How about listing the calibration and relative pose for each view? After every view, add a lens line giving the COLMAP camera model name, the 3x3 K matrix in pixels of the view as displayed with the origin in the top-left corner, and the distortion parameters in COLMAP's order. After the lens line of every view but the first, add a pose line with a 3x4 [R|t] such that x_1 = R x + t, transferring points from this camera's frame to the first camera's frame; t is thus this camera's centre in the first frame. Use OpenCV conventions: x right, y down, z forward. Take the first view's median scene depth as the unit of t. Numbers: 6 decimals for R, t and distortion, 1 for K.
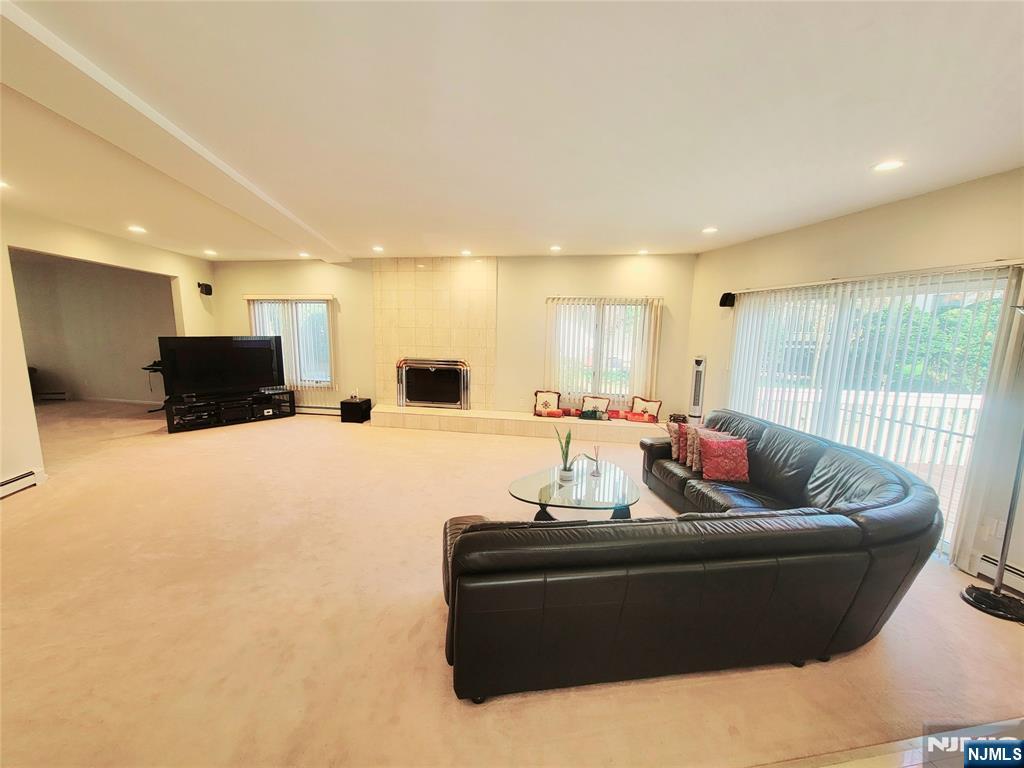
lens RADIAL K [[417.7, 0, 510.7], [0, 417.7, 395.7], [0, 0, 1]] dist [-0.002322, -0.000678]
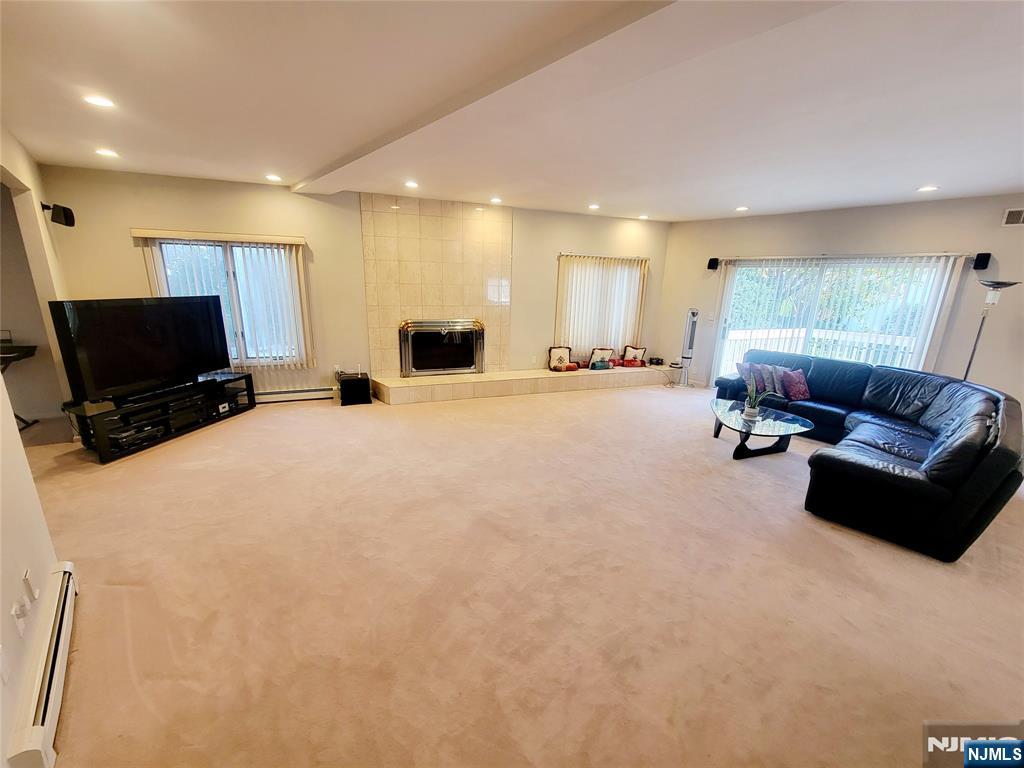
lens RADIAL K [[417.7, 0, 510.7], [0, 417.7, 395.7], [0, 0, 1]] dist [-0.002322, -0.000678]
pose [[0.844073, -0.136354, 0.518603, -0.557341], [0.076556, 0.987866, 0.135133, -0.039217], [-0.530736, -0.074360, 0.844269, 0.168586]]
